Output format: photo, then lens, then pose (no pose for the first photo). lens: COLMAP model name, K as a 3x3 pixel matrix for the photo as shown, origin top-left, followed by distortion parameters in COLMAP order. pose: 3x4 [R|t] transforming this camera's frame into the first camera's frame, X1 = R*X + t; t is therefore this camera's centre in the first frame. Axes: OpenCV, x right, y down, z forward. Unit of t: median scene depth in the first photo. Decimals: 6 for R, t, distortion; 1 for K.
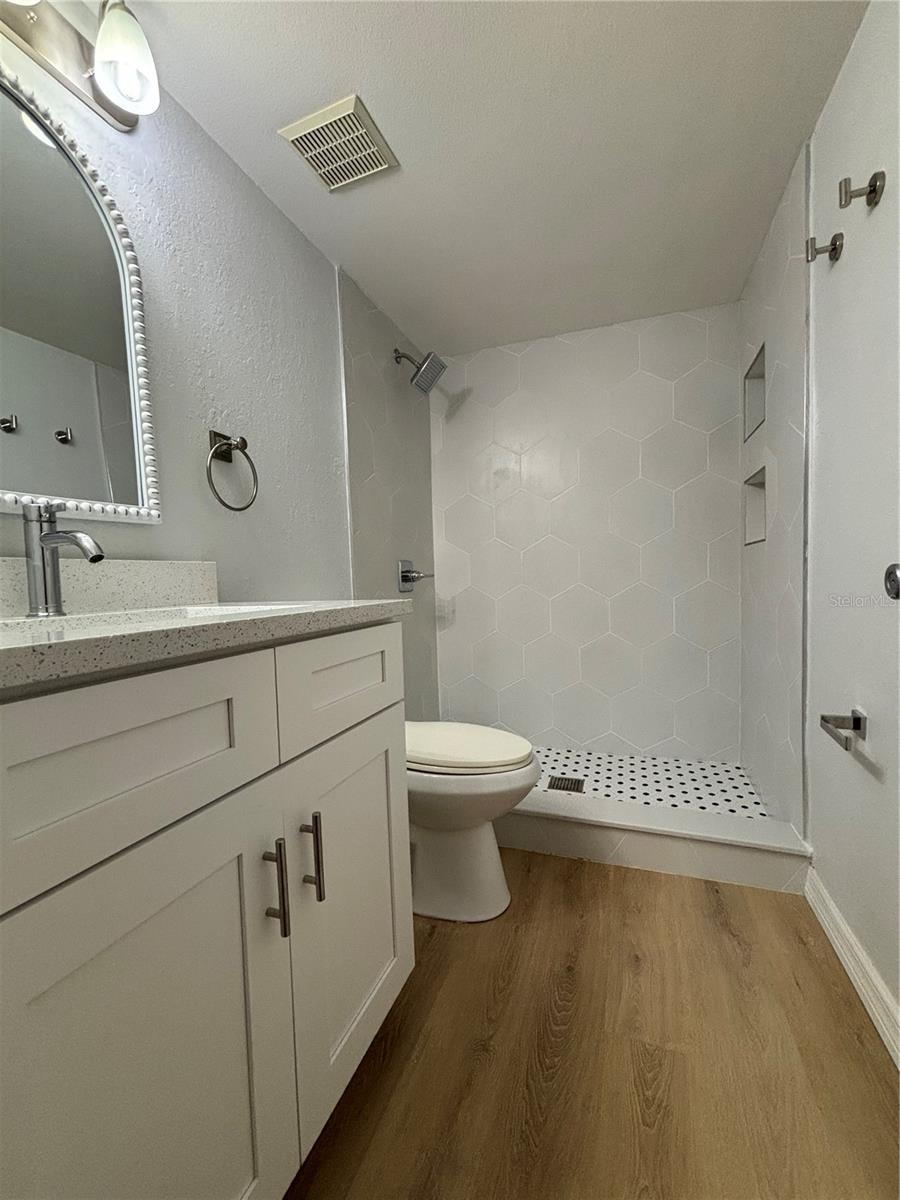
lens RADIAL K [[484.3, 0, 450.0], [0, 484.3, 600.0], [0, 0, 1]] dist [-0.001314, 0.001096]
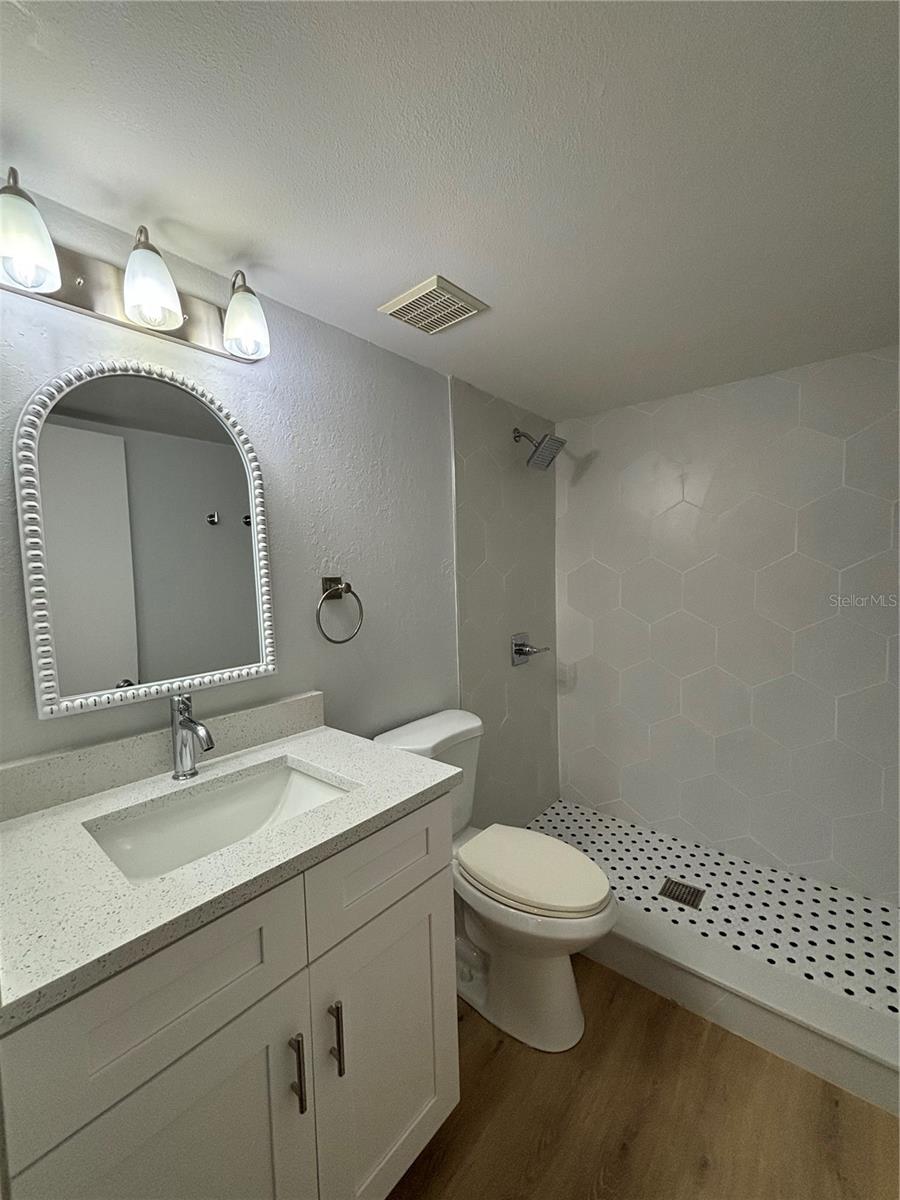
lens RADIAL K [[479.3, 0, 450.0], [0, 479.3, 600.0], [0, 0, 1]] dist [-0.000109, -0.000025]
pose [[0.940649, 0.027983, -0.338226, 0.170361], [-0.019544, 0.999407, 0.028333, -0.285478], [0.338819, -0.020042, 0.940638, -0.001962]]
